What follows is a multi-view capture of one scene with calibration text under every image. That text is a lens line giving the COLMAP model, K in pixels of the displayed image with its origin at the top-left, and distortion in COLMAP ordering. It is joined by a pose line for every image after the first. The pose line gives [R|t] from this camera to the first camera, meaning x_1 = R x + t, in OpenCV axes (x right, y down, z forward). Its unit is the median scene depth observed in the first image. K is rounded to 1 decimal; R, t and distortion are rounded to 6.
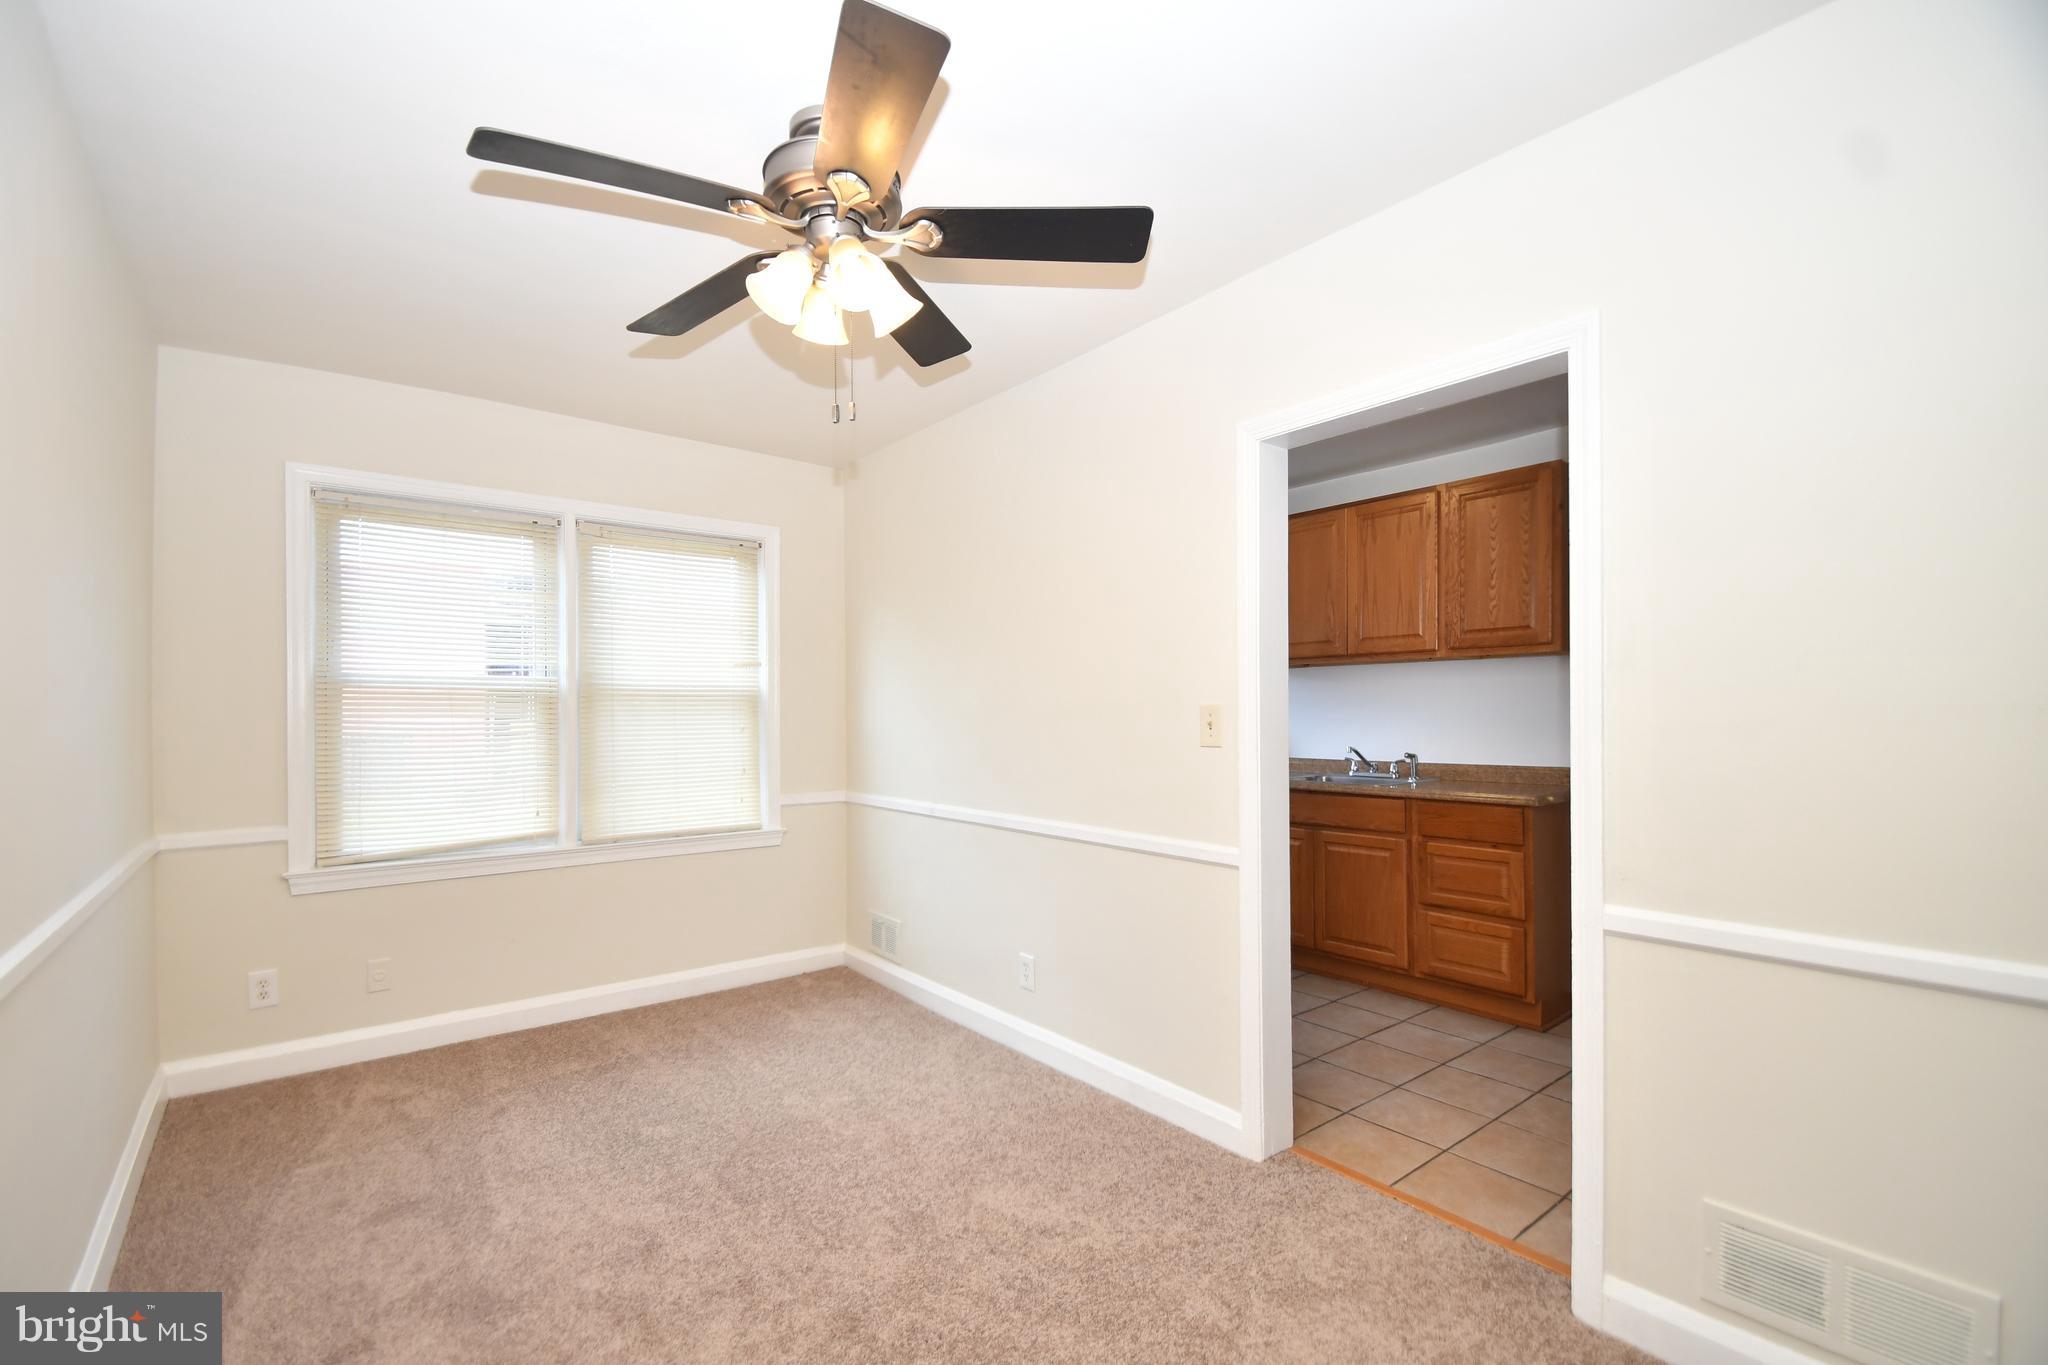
lens RADIAL K [[897.7, 0, 1007.3], [0, 897.7, 710.8], [0, 0, 1]] dist [0.002368, -0.010663]
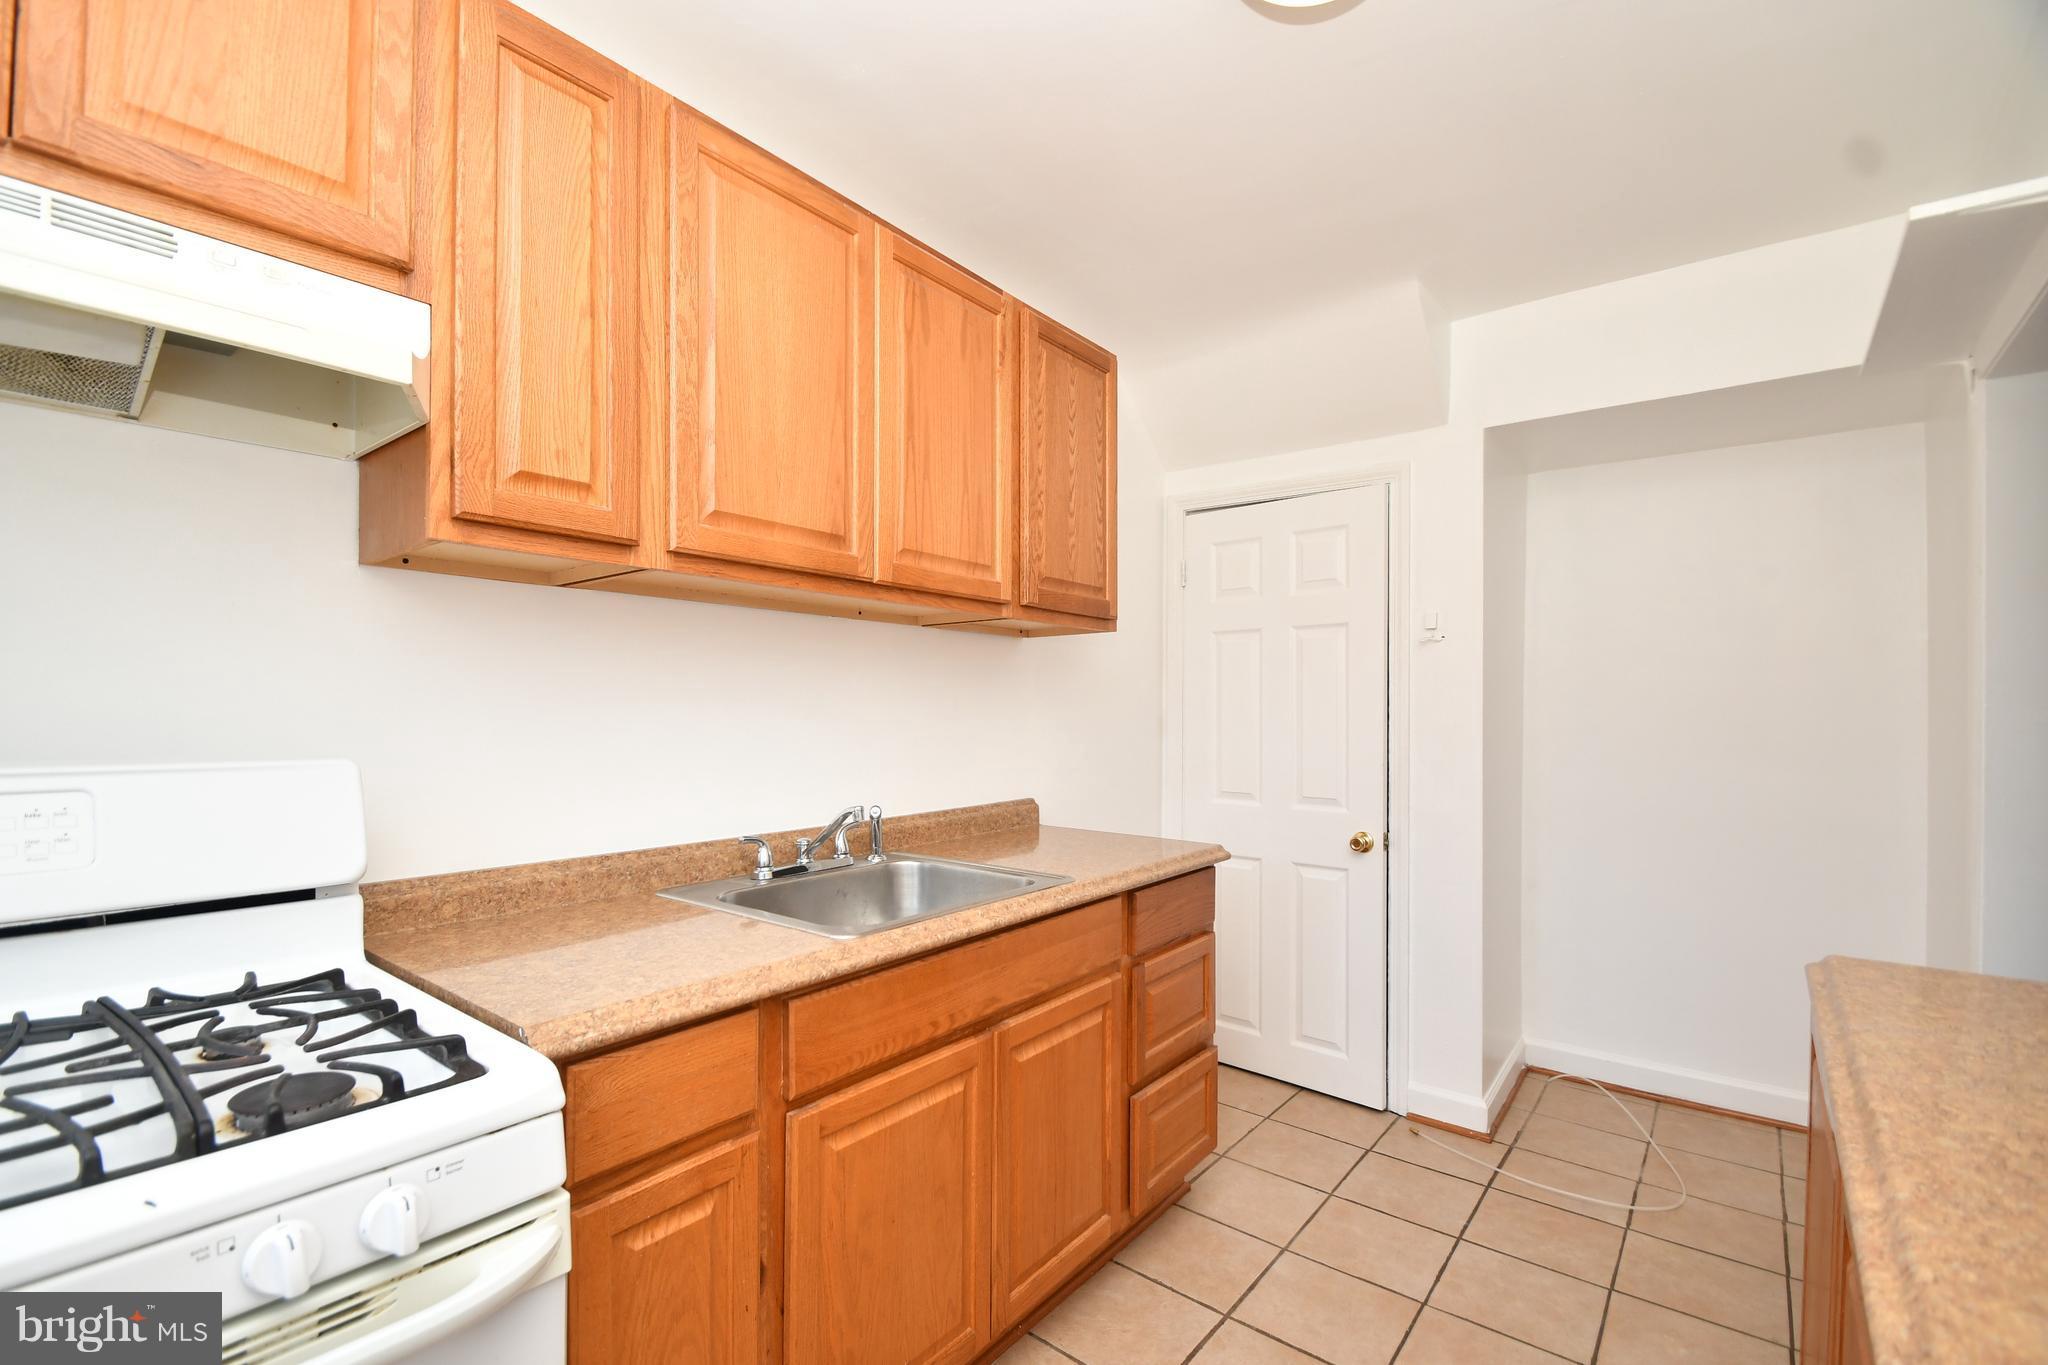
lens RADIAL K [[897.7, 0, 1007.3], [0, 897.7, 710.8], [0, 0, 1]] dist [0.002368, -0.010663]
pose [[-0.217202, 0.006947, 0.976102, -0.022606], [-0.000059, 0.999975, -0.007130, -0.000634], [-0.976127, -0.001606, -0.217196, 0.702970]]
